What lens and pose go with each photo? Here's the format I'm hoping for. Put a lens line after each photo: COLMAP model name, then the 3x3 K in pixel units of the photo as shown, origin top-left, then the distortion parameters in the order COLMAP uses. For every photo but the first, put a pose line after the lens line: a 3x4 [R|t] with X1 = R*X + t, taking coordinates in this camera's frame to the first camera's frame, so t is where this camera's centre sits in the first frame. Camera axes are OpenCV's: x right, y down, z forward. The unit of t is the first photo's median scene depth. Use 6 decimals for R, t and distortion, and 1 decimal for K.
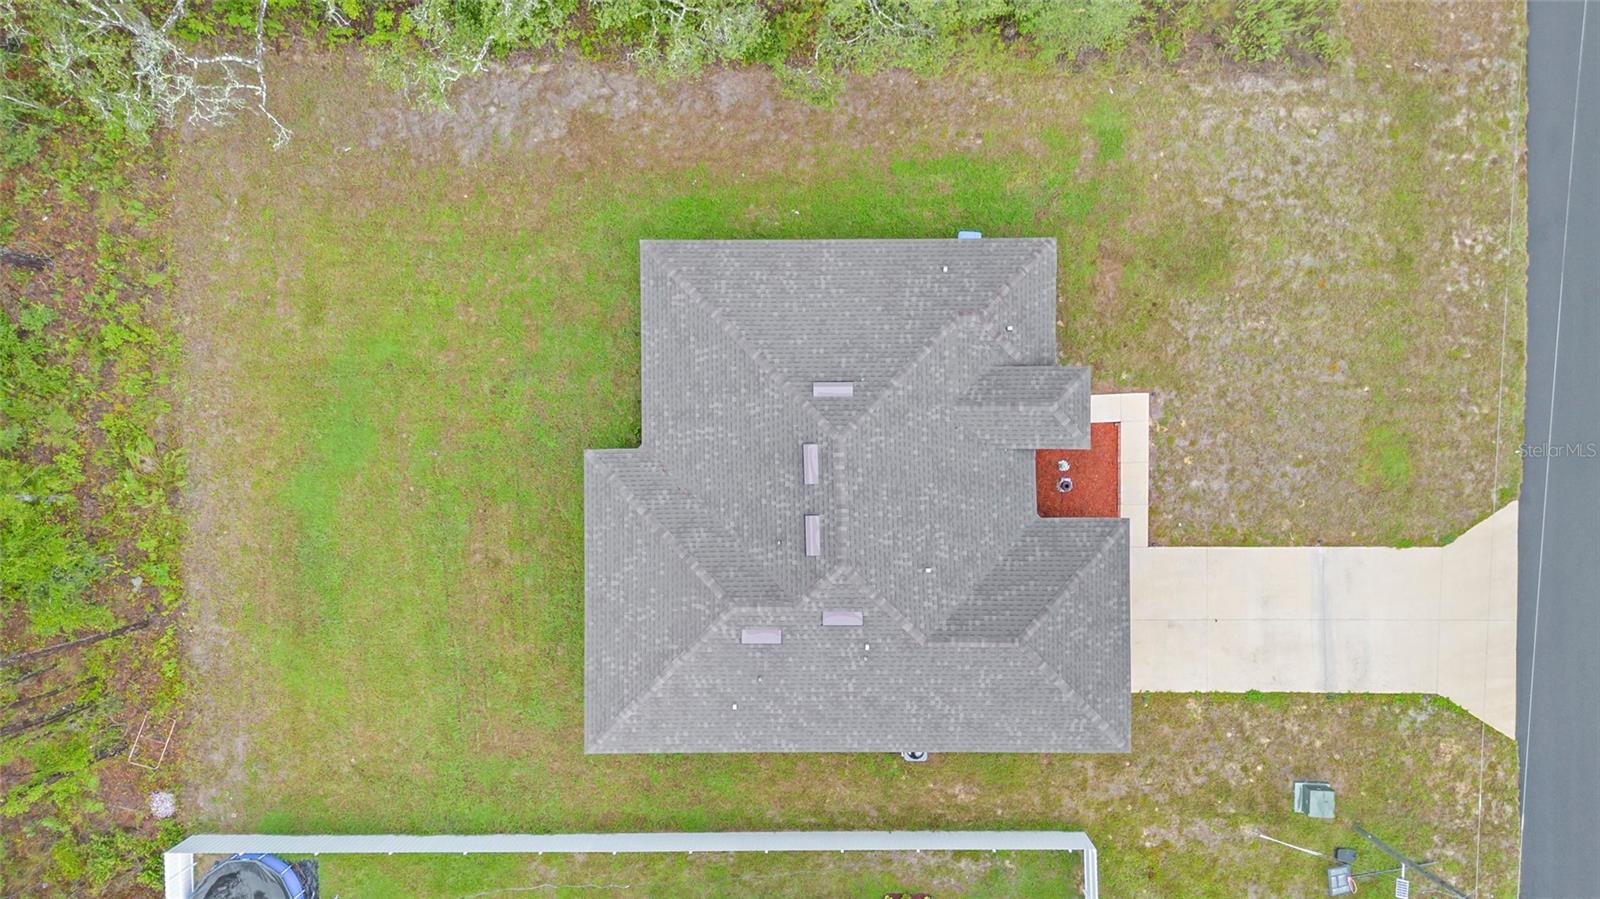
lens RADIAL K [[1159.5, 0, 800.0], [0, 1159.5, 449.5], [0, 0, 1]] dist [0.087050, -0.110529]
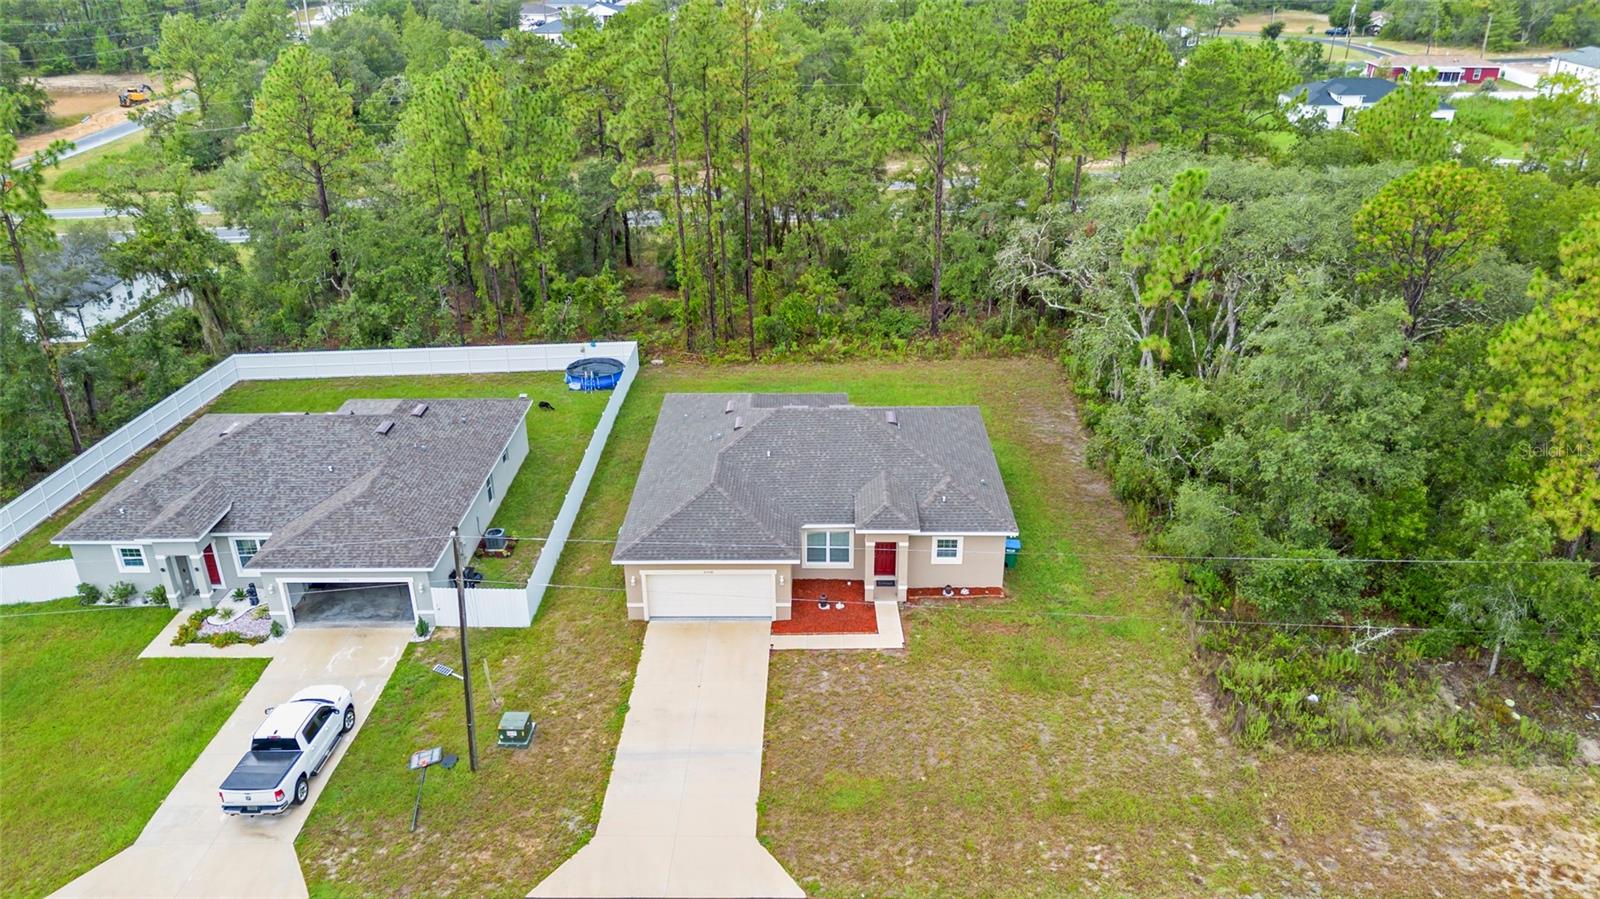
lens RADIAL K [[1159.5, 0, 800.0], [0, 1159.5, 449.5], [0, 0, 1]] dist [0.087050, -0.110529]
pose [[-0.020378, 0.418895, -0.907806, 1.243047], [-0.999789, -0.010838, 0.017442, 0.035971], [-0.002533, 0.907970, 0.419027, 0.350362]]
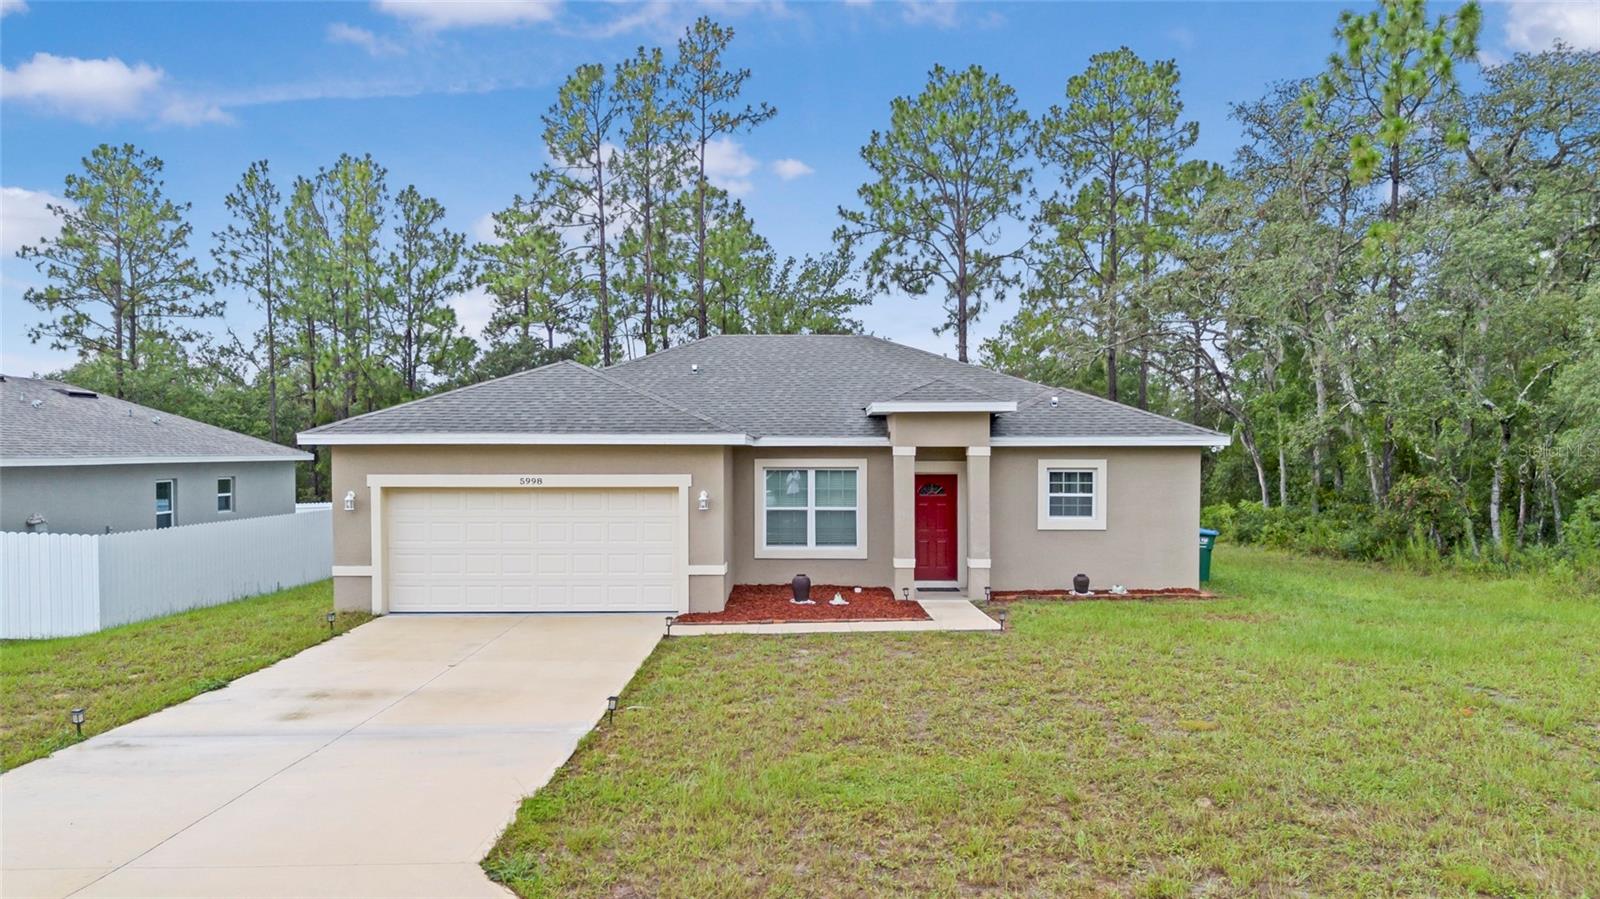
lens RADIAL K [[1159.5, 0, 800.0], [0, 1159.5, 449.5], [0, 0, 1]] dist [0.087050, -0.110529]
pose [[-0.010473, -0.016538, -0.999808, 0.744273], [-0.999857, -0.013132, 0.010691, 0.026531], [-0.013306, 0.999777, -0.016398, 0.939015]]
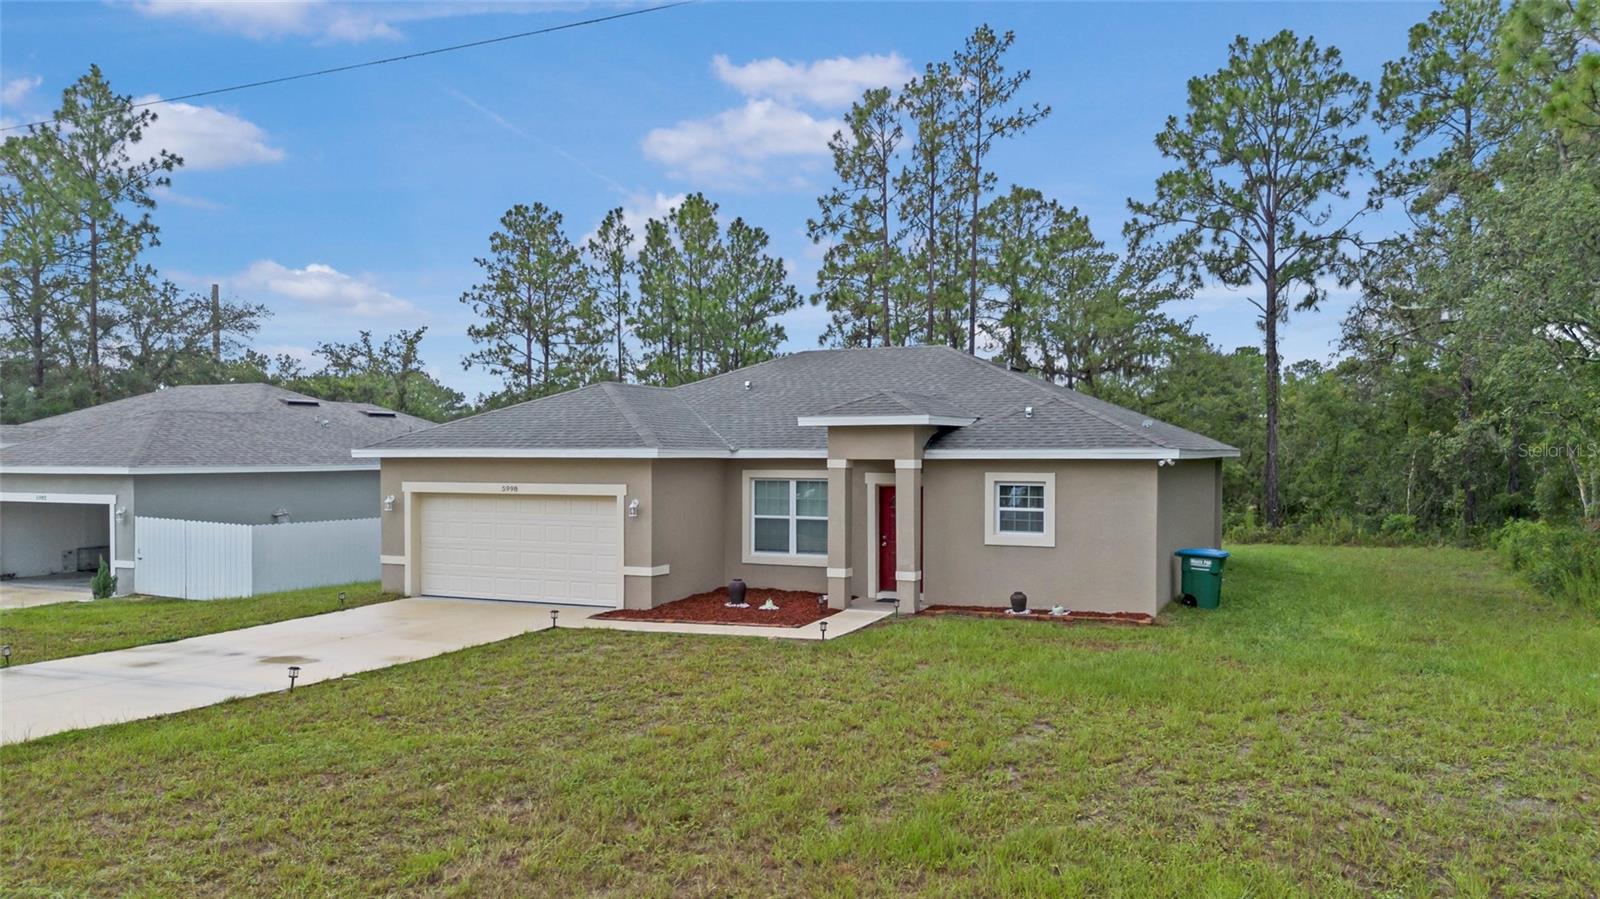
lens RADIAL K [[1159.5, 0, 800.0], [0, 1159.5, 449.5], [0, 0, 1]] dist [0.087050, -0.110529]
pose [[-0.421788, -0.017746, -0.906521, 0.715024], [-0.906516, -0.011608, 0.422013, -0.229955], [-0.018012, 0.999775, -0.011191, 0.930083]]
